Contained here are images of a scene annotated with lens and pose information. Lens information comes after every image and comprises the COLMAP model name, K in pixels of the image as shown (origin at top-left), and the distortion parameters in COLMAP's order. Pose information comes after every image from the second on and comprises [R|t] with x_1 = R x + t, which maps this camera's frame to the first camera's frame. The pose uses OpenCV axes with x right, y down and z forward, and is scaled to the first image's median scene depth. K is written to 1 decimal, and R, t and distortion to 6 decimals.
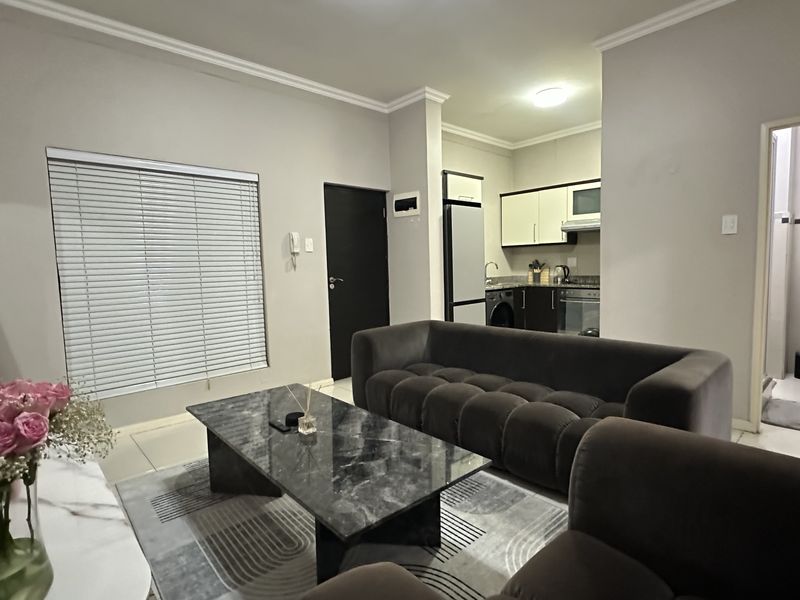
lens RADIAL K [[422.9, 0, 397.8], [0, 422.9, 301.8], [0, 0, 1]] dist [0.000218, -0.000030]
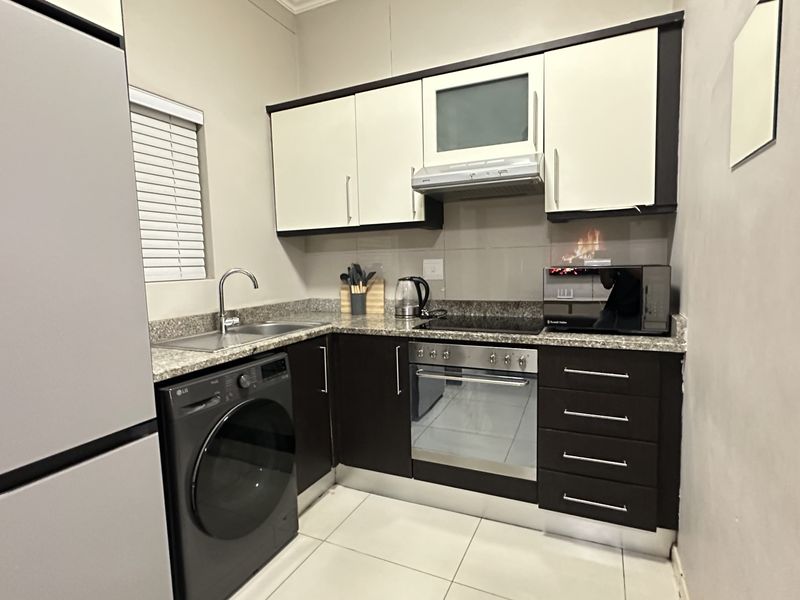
lens RADIAL K [[422.9, 0, 403.0], [0, 422.9, 301.1], [0, 0, 1]] dist [0.000218, -0.000030]
pose [[0.920991, -0.032851, 0.388196, 0.210898], [0.036097, 0.999348, -0.001071, -0.061277], [-0.387907, 0.014999, 0.921576, 0.606068]]
